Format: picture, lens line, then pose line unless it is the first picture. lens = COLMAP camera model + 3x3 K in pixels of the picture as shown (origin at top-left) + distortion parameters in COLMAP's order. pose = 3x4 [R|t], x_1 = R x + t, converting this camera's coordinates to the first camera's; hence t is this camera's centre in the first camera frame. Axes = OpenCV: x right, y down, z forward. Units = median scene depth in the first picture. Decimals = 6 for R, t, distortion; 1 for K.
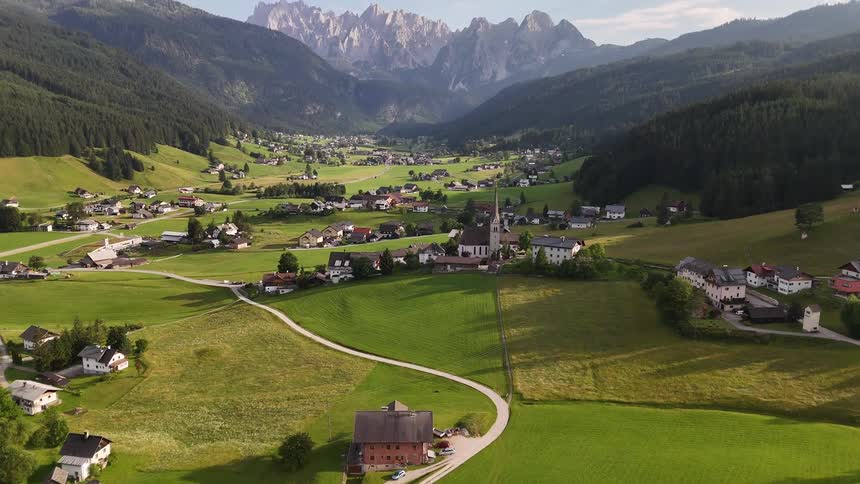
lens RADIAL K [[625.7, 0, 430.0], [0, 625.7, 242.0], [0, 0, 1]] dist [0.099745, -0.115650]
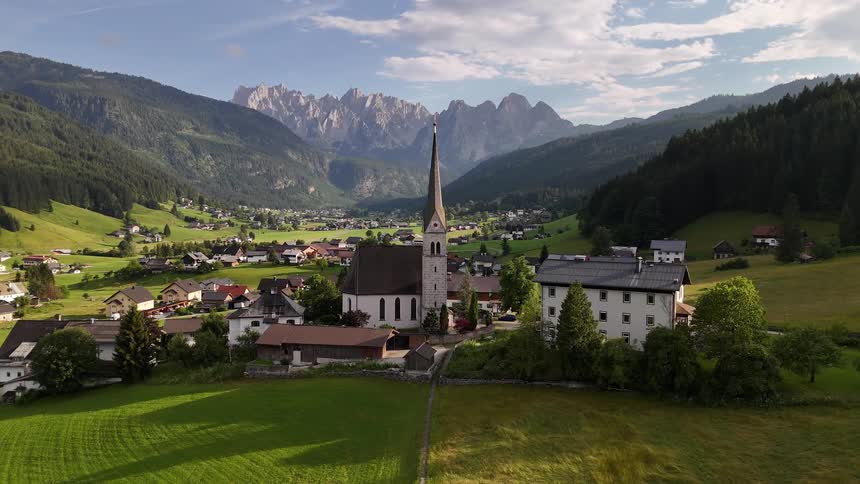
lens RADIAL K [[625.7, 0, 430.0], [0, 625.7, 242.0], [0, 0, 1]] dist [0.099745, -0.115650]
pose [[0.999600, -0.005968, 0.027642, 0.028411], [0.009500, 0.991539, -0.129465, 0.007146], [-0.026636, 0.129676, 0.991199, 0.198270]]
